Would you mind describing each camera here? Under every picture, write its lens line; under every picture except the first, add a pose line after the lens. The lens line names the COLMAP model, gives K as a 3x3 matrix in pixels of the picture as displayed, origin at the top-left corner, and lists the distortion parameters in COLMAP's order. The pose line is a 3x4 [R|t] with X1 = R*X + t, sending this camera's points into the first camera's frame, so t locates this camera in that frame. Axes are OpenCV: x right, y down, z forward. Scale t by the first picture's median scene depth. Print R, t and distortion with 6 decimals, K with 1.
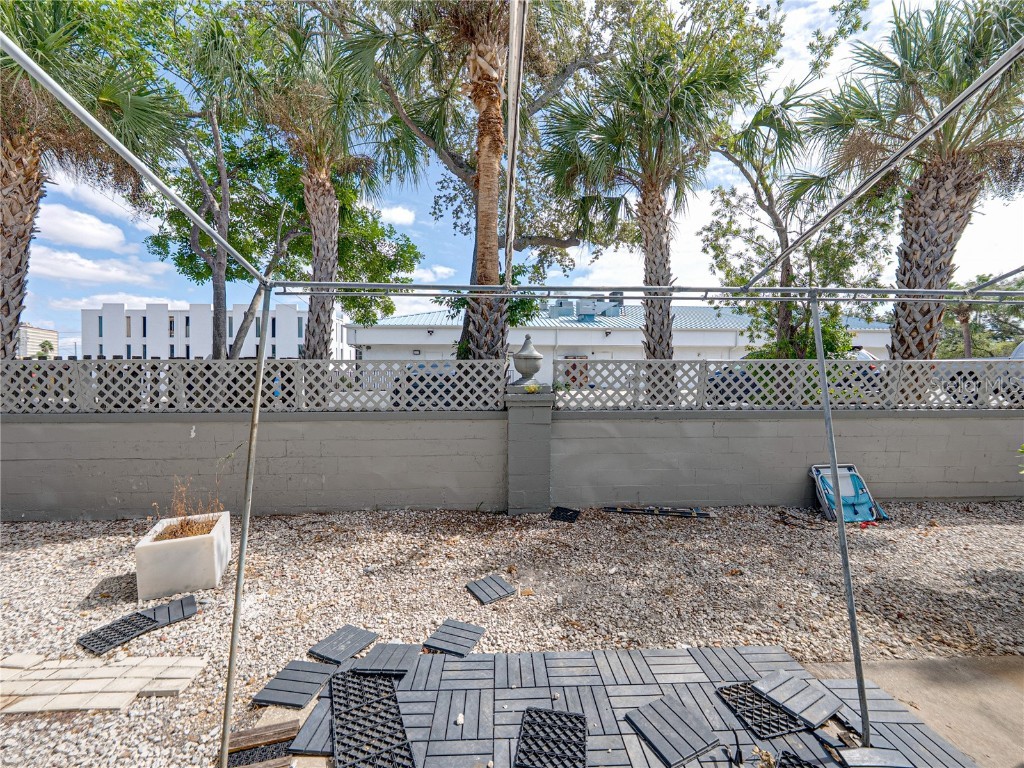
lens RADIAL K [[395.8, 0, 513.6], [0, 395.8, 379.9], [0, 0, 1]] dist [-0.002486, -0.000166]
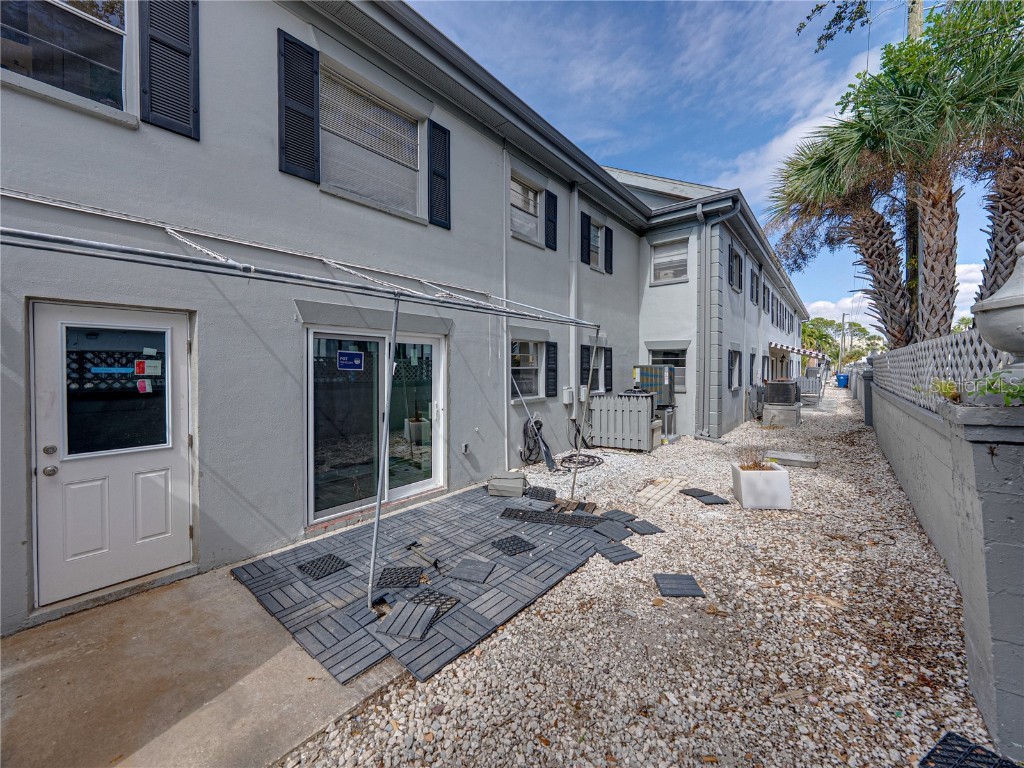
lens RADIAL K [[395.8, 0, 513.6], [0, 395.8, 379.9], [0, 0, 1]] dist [-0.002486, -0.000166]
pose [[-0.659492, 0.024418, -0.751315, 0.595745], [-0.004941, 0.999310, 0.036816, -0.001498], [0.751695, 0.027992, -0.658916, 0.863322]]
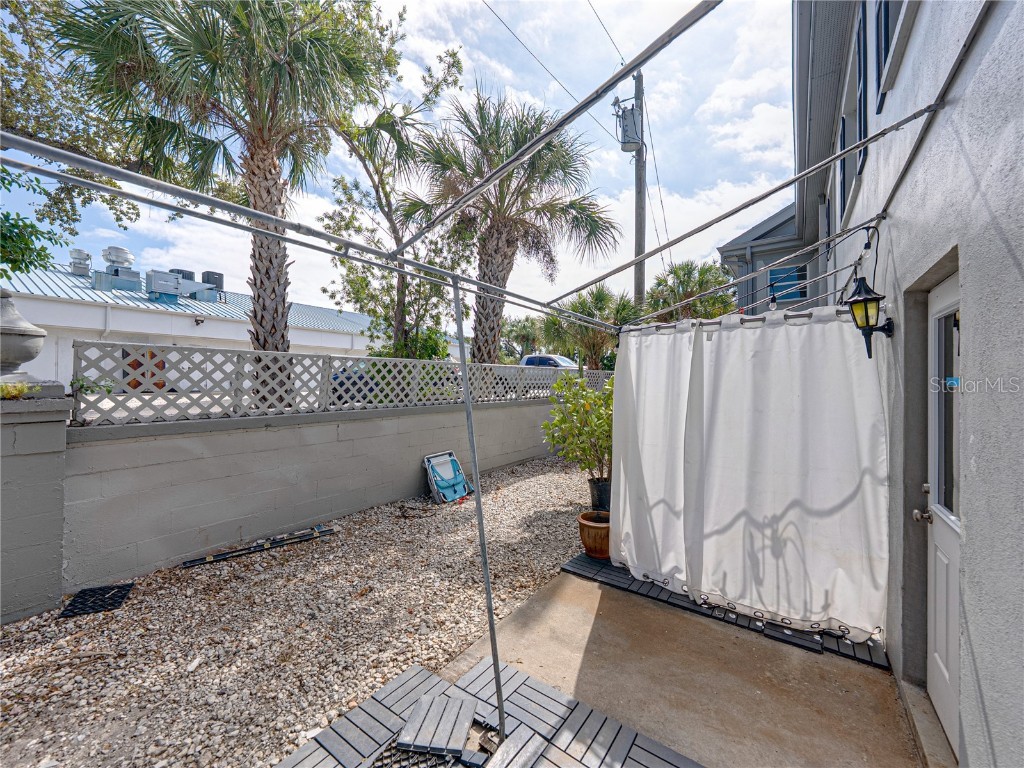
lens RADIAL K [[395.8, 0, 513.6], [0, 395.8, 379.9], [0, 0, 1]] dist [-0.002486, -0.000166]
pose [[0.617854, 0.005726, 0.786272, 0.044004], [-0.001797, 0.999981, -0.005870, 0.009431], [-0.786291, 0.002214, 0.617852, 0.128699]]
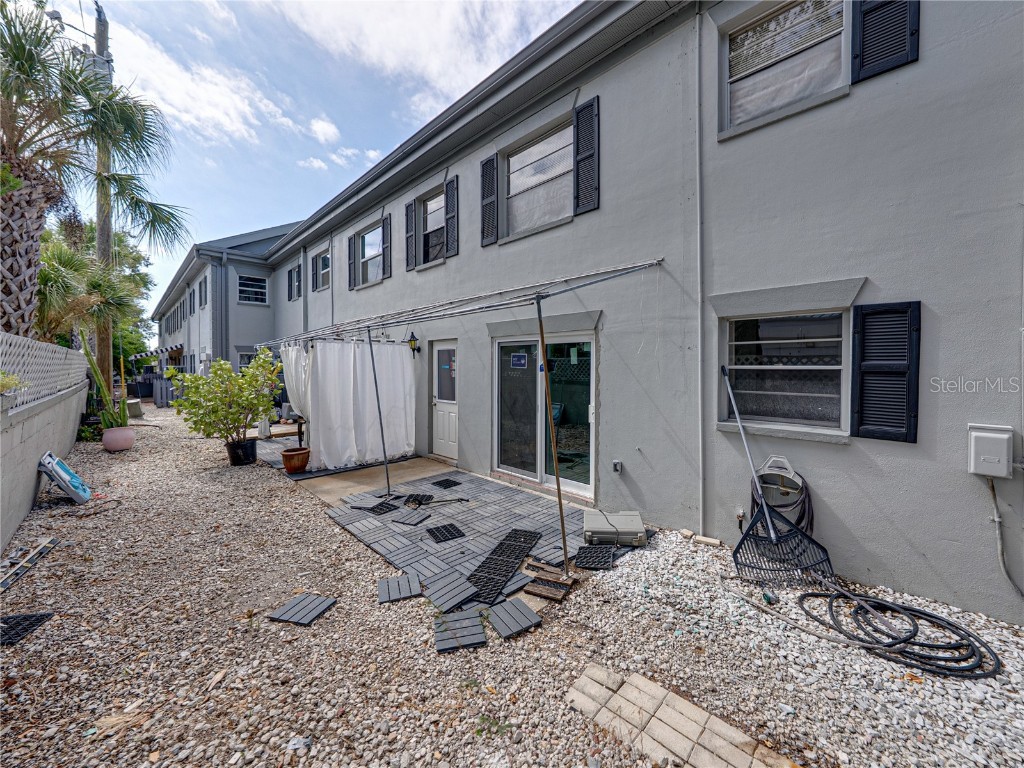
lens RADIAL K [[395.8, 0, 513.6], [0, 395.8, 379.9], [0, 0, 1]] dist [-0.002486, -0.000166]
pose [[-0.676997, -0.025954, 0.735528, -0.640338], [0.001843, 0.999315, 0.036958, 0.002188], [-0.735983, 0.026376, -0.676486, 0.807259]]
